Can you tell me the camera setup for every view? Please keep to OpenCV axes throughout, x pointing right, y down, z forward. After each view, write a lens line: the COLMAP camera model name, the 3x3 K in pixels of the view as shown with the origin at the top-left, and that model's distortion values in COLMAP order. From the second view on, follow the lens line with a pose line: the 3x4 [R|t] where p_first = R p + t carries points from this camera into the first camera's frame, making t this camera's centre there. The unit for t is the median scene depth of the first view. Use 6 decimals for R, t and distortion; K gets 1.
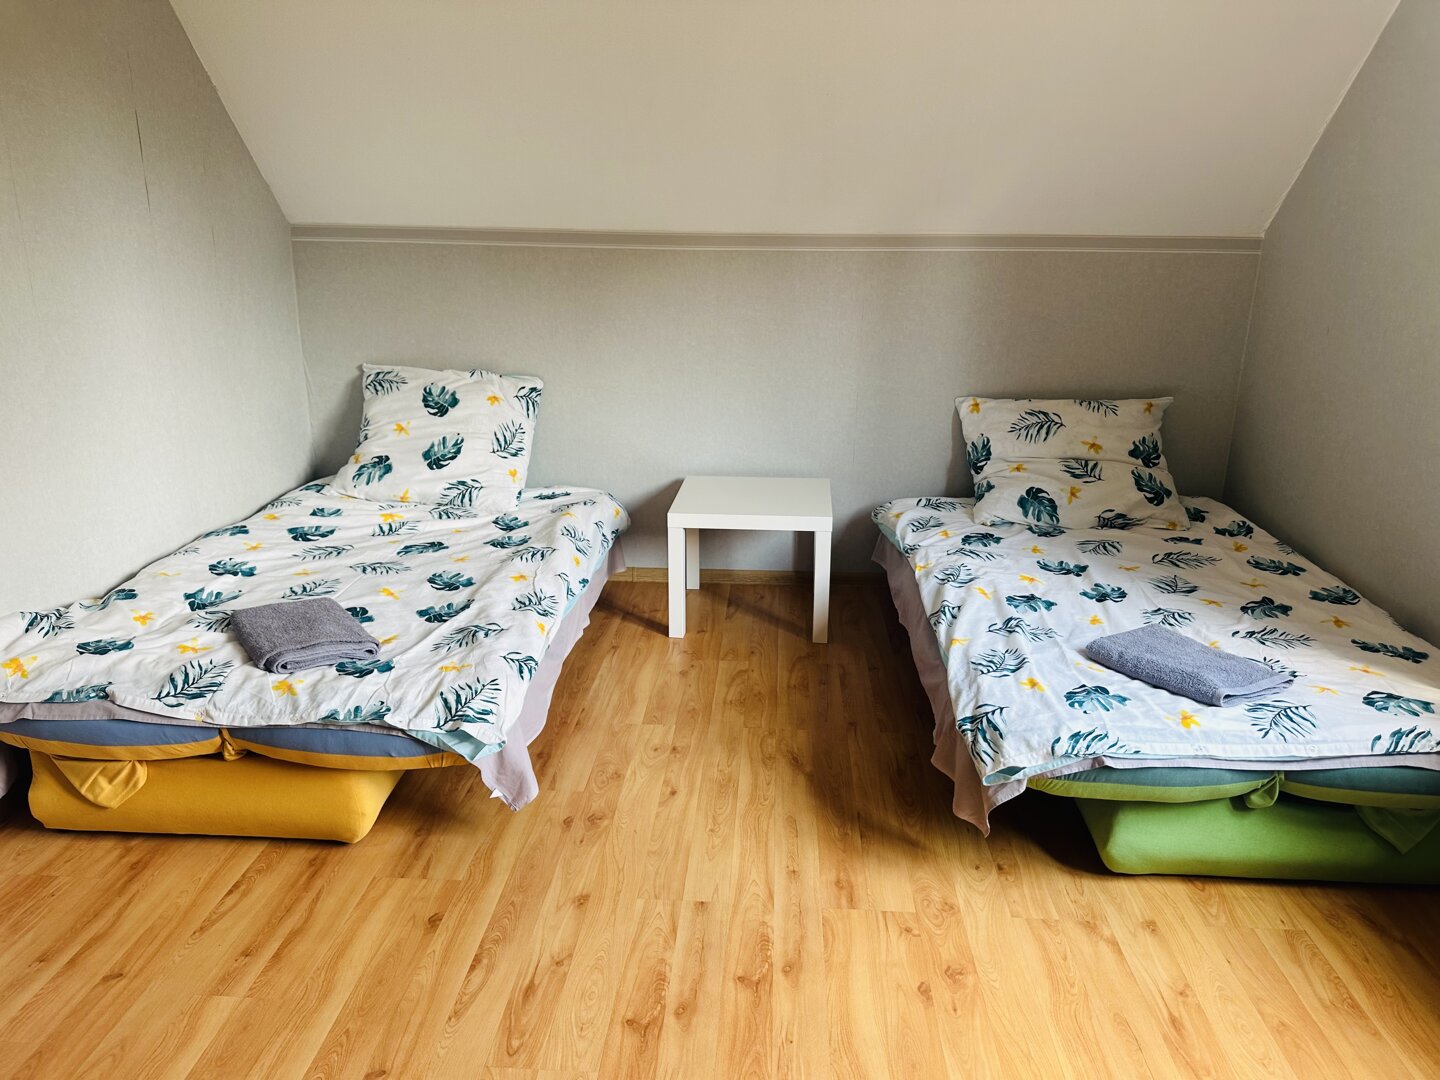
lens RADIAL K [[962.0, 0, 720.1], [0, 962.0, 568.2], [0, 0, 1]] dist [0.102613, -0.186358]
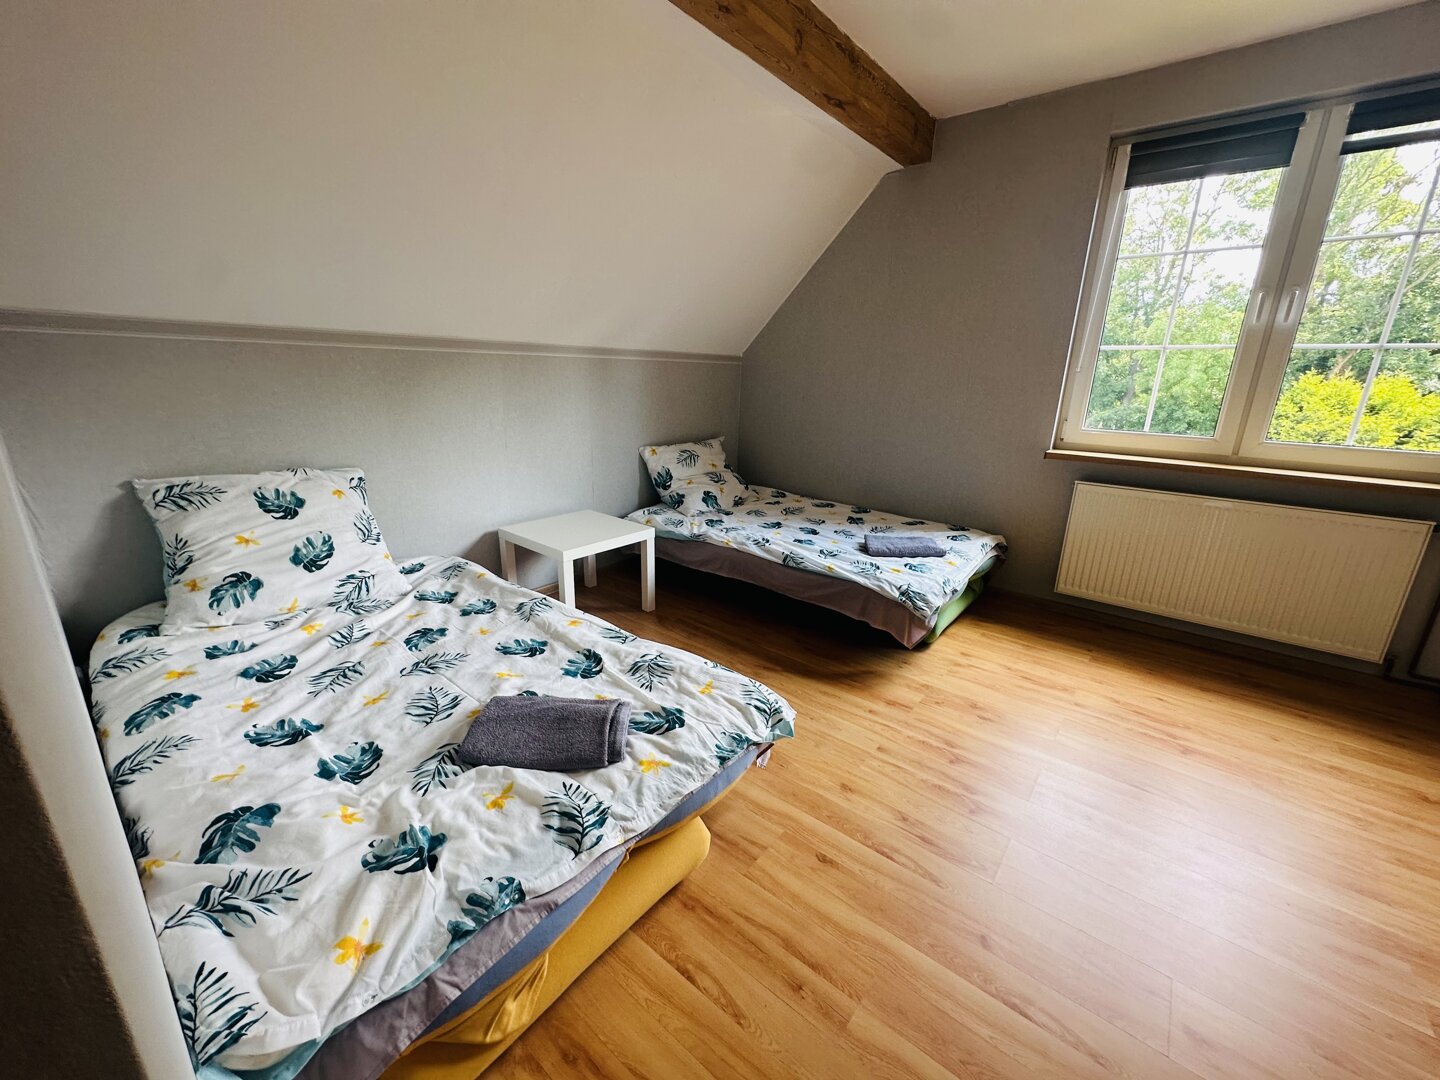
lens RADIAL K [[573.7, 0, 714.3], [0, 573.7, 538.6], [0, 0, 1]] dist [-0.007683, -0.000238]
pose [[0.588868, -0.221893, 0.777173, -0.509940], [0.240940, 0.966049, 0.093258, -0.092730], [-0.771480, 0.132335, 0.622339, 0.335984]]
